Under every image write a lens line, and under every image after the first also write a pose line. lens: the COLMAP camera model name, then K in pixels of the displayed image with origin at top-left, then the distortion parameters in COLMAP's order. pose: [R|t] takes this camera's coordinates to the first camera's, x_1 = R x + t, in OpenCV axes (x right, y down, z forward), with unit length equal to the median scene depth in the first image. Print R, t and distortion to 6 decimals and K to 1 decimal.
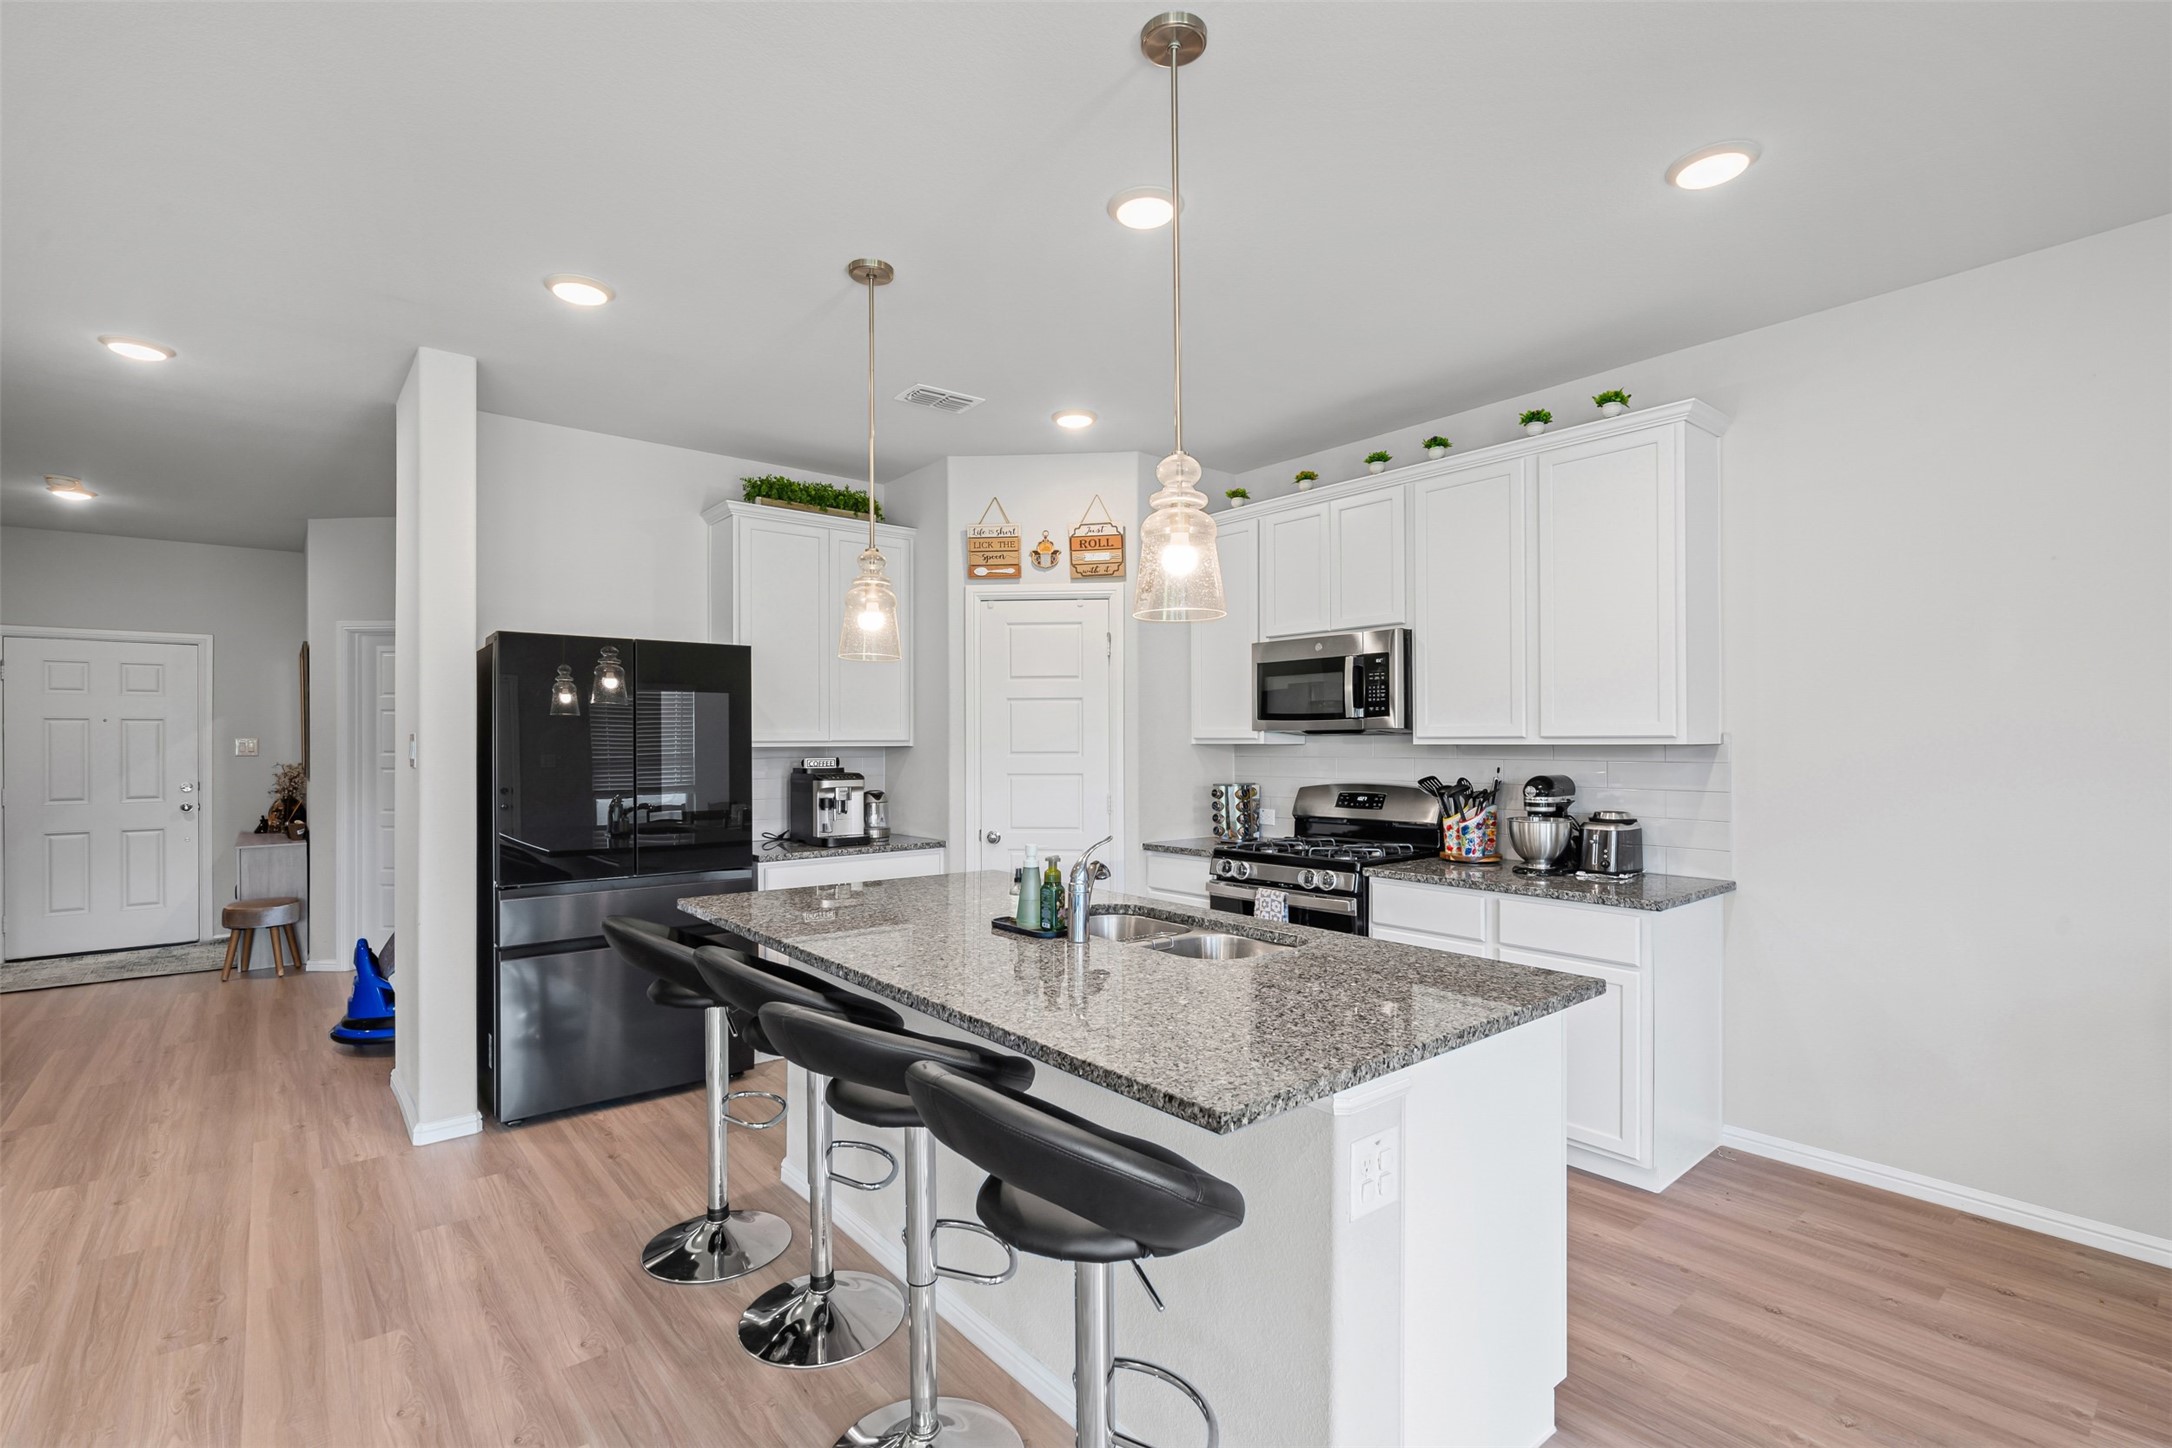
lens RADIAL K [[983.9, 0, 1080.0], [0, 983.9, 740.0], [0, 0, 1]] dist [-0.007571, 0.002282]
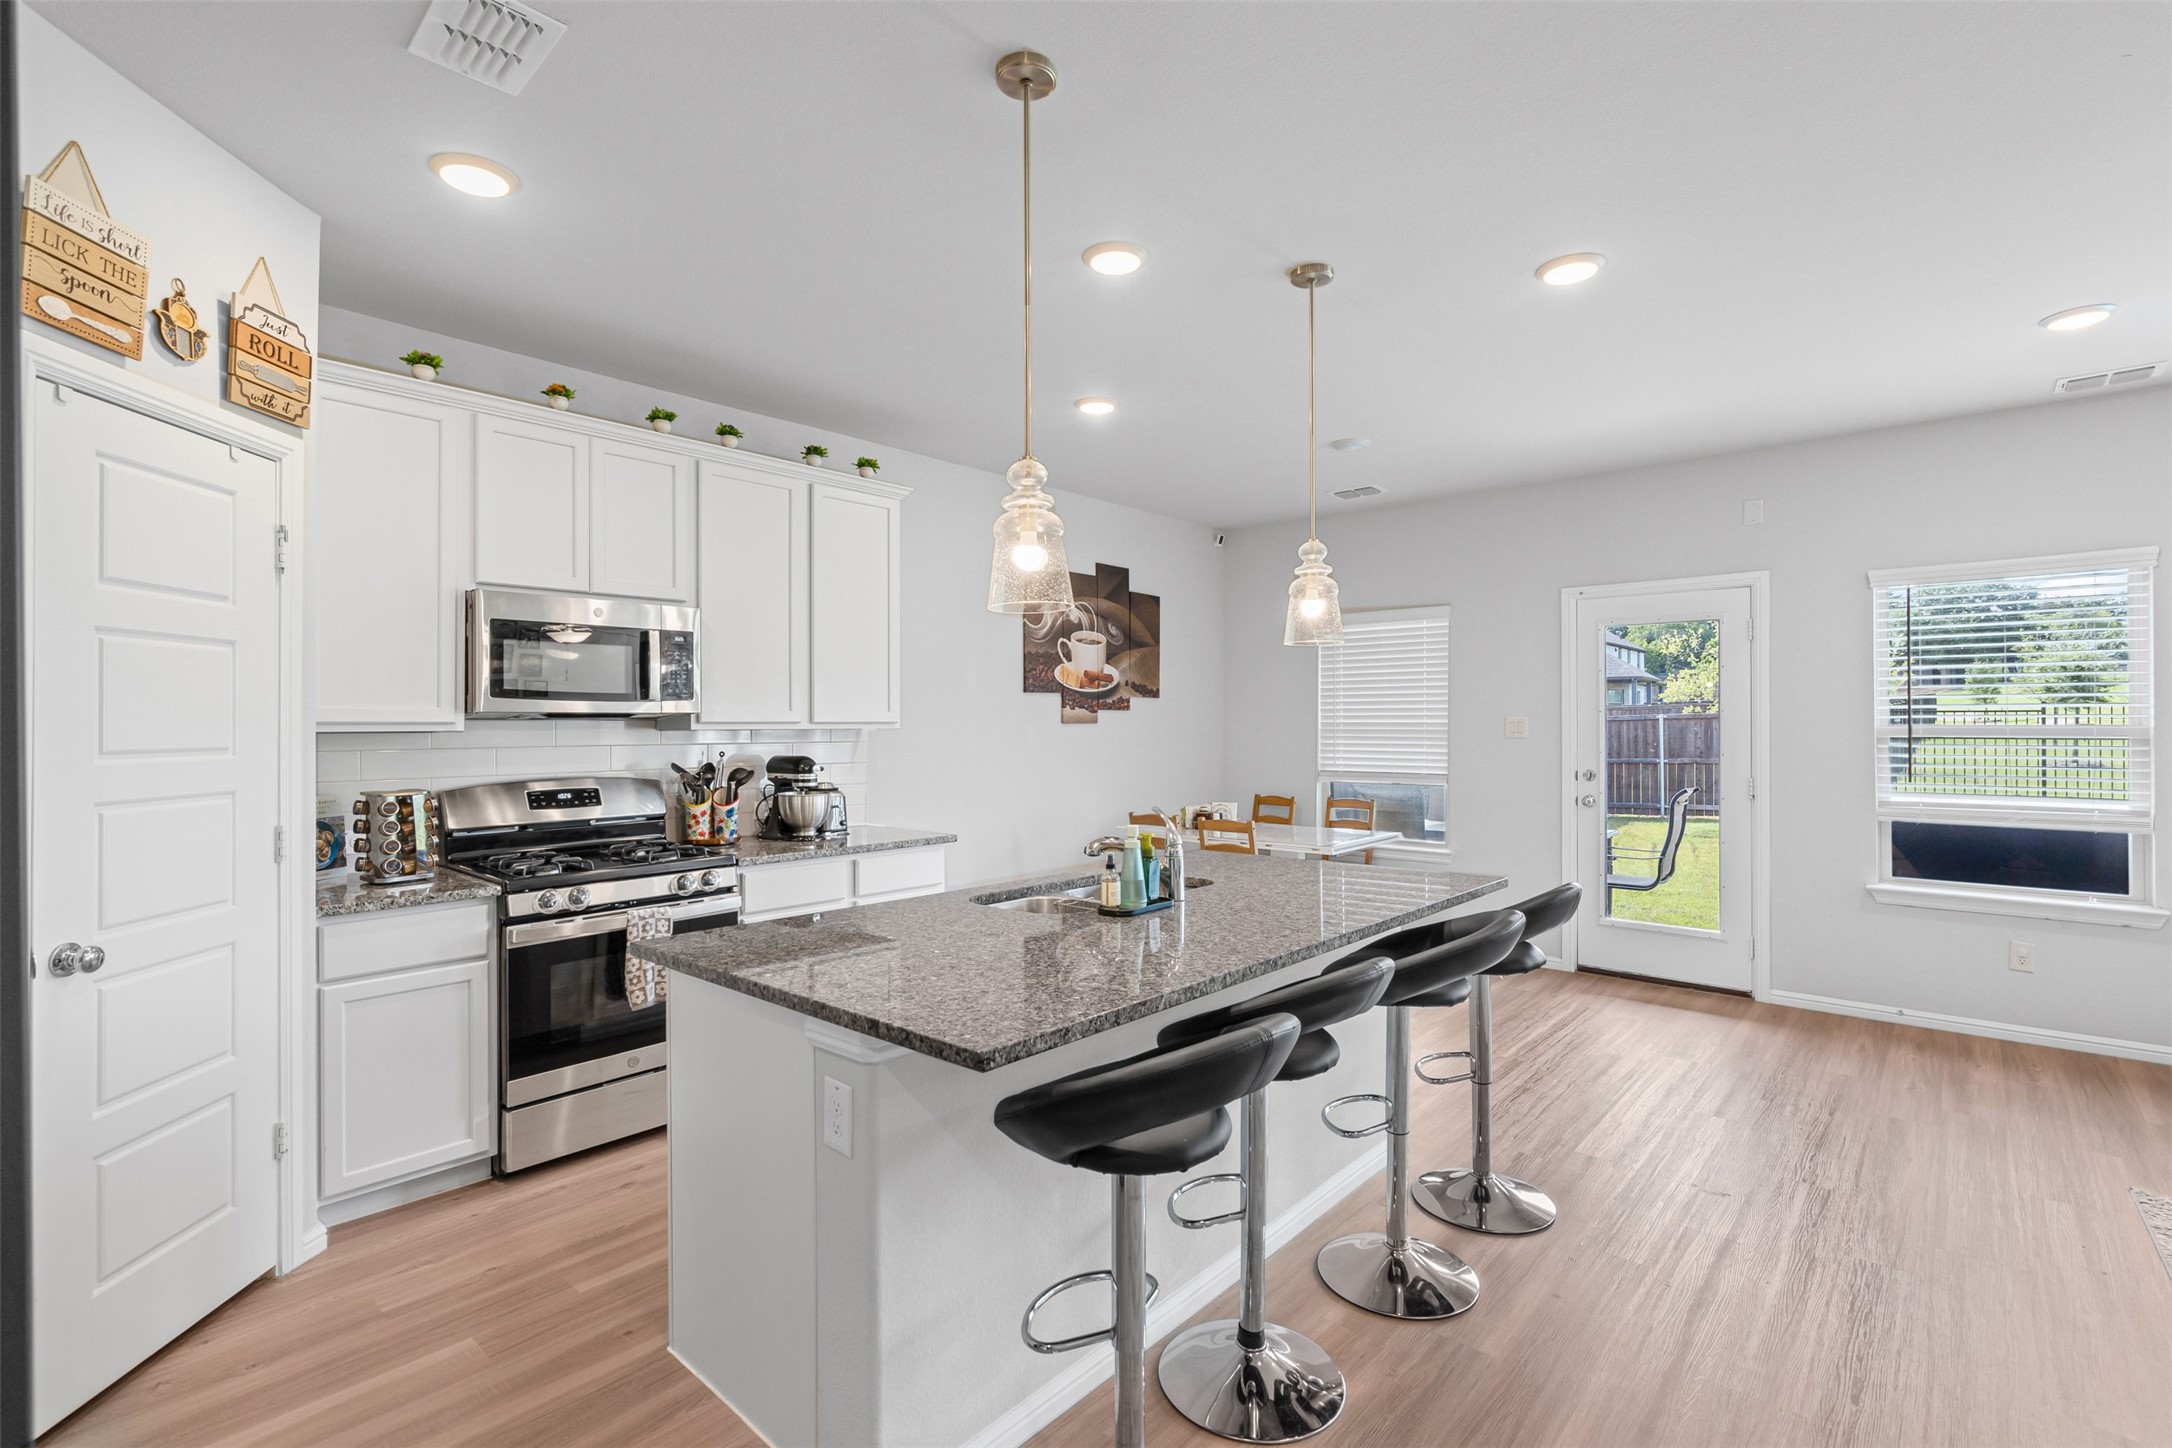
lens RADIAL K [[983.9, 0, 1089.5], [0, 983.9, 717.1], [0, 0, 1]] dist [-0.007571, 0.002282]
pose [[-0.152548, 0.008511, 0.988259, -0.587034], [0.001216, 0.999964, -0.008424, 0.000574], [-0.988295, -0.000084, -0.152553, 0.671344]]
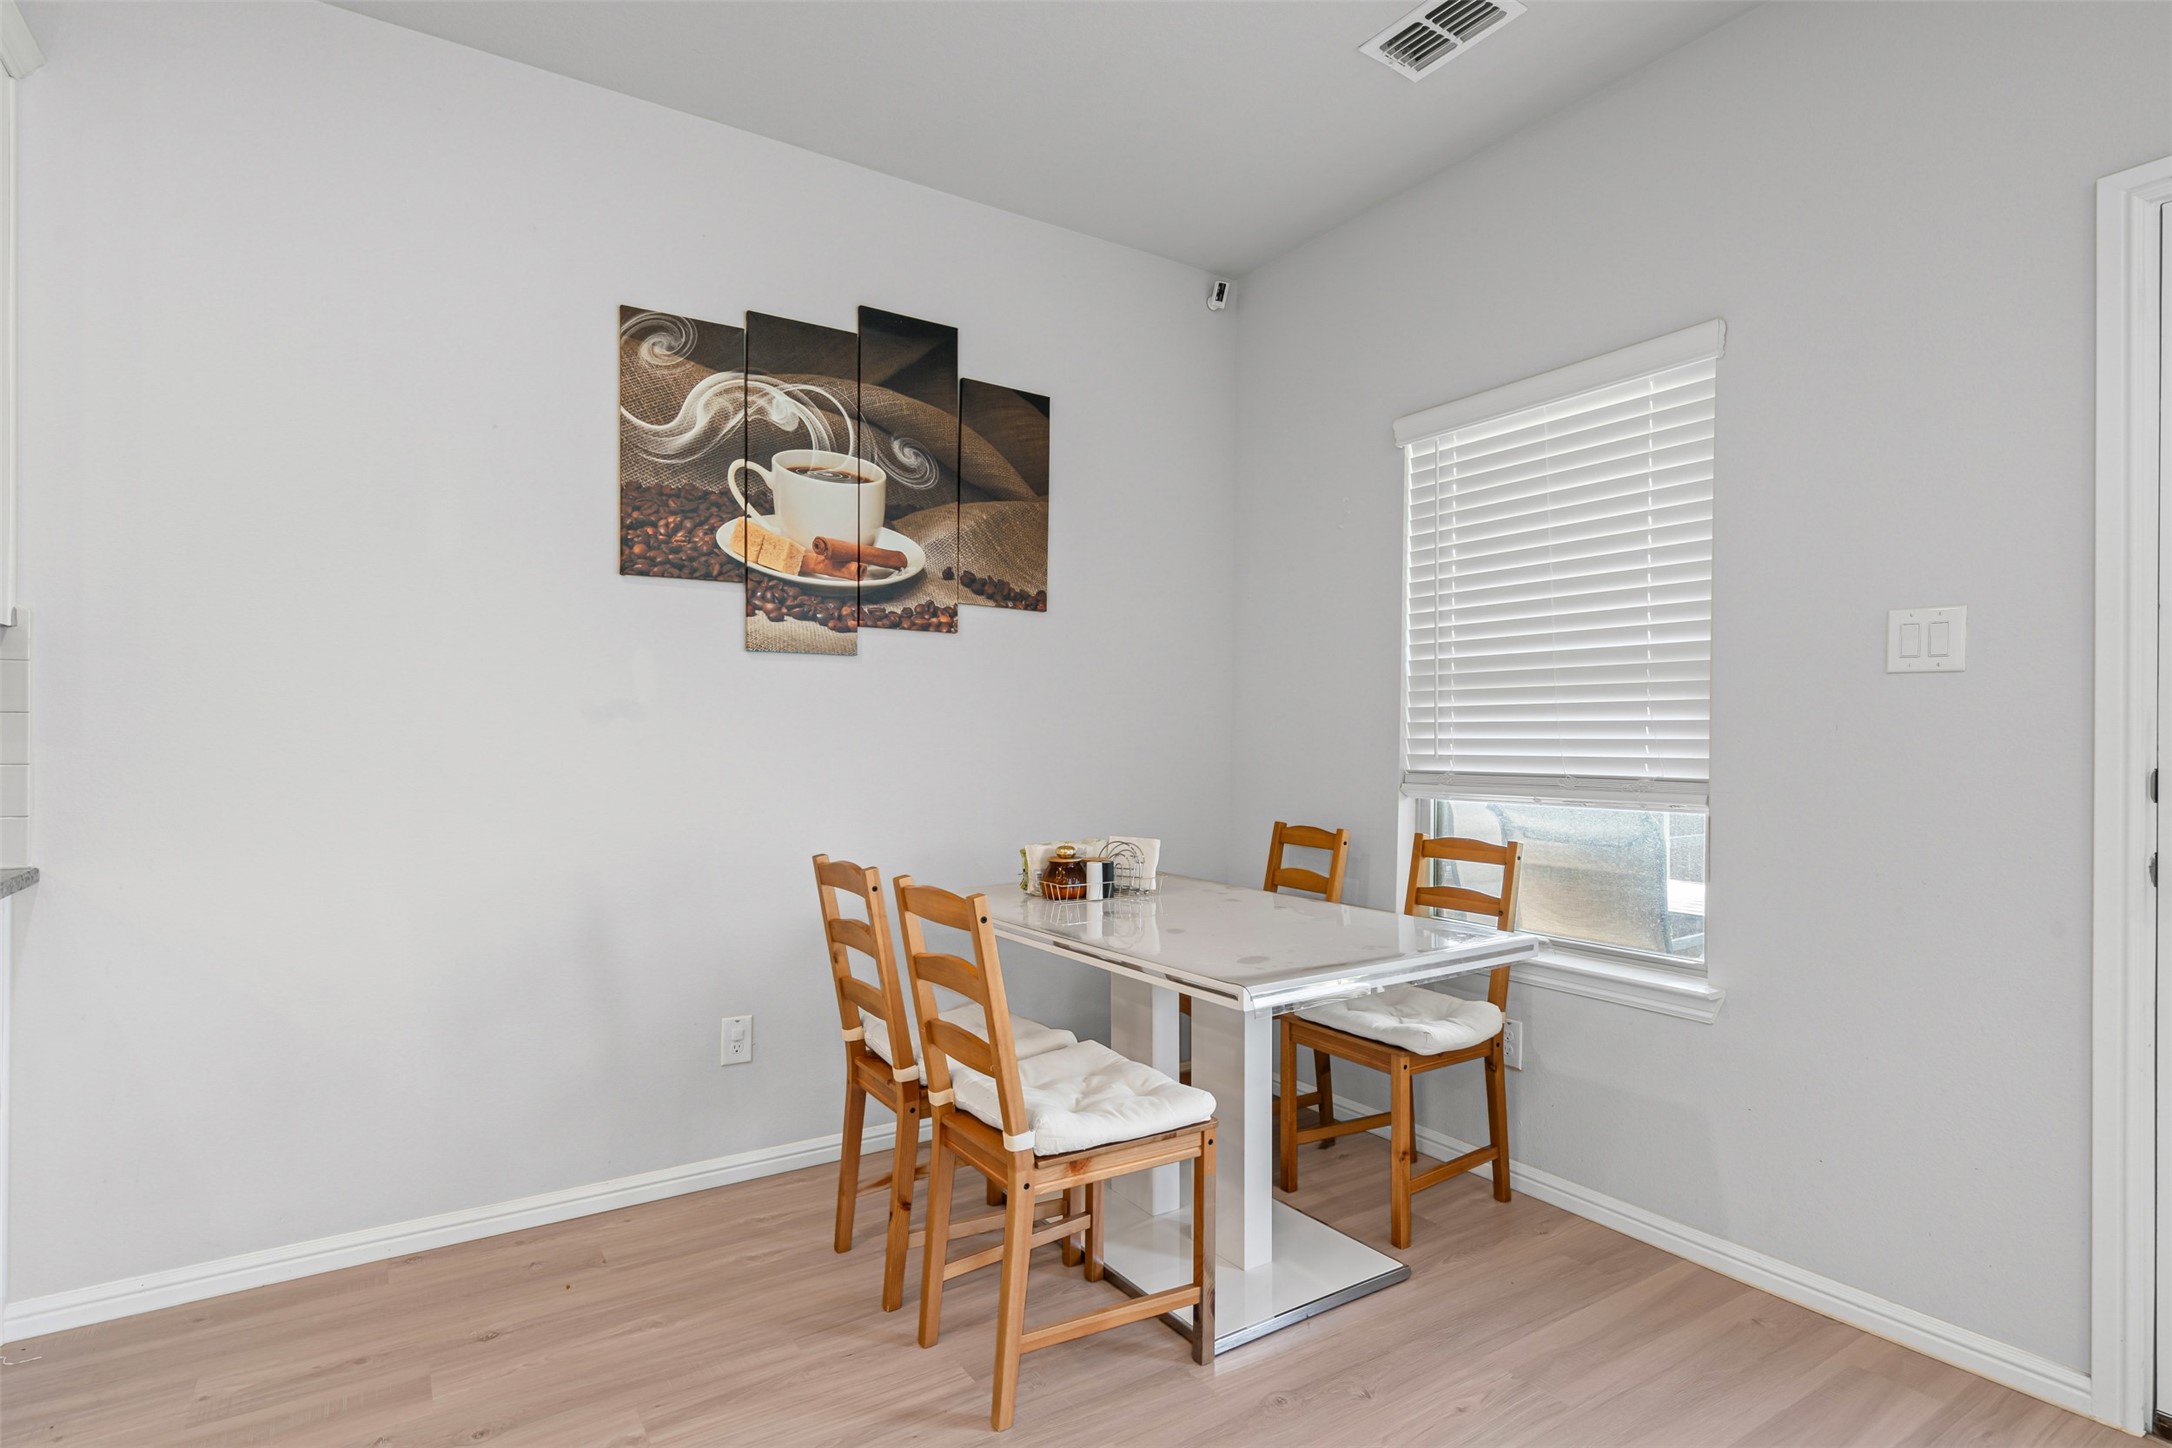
lens RADIAL K [[1099.2, 0, 1083.8], [0, 1099.2, 731.2], [0, 0, 1]] dist [0.002149, 0.001269]
pose [[0.108530, 0.008166, 0.994060, 0.069353], [-0.006744, 0.999949, -0.007478, 0.048509], [-0.994070, -0.005892, 0.108579, 0.242489]]
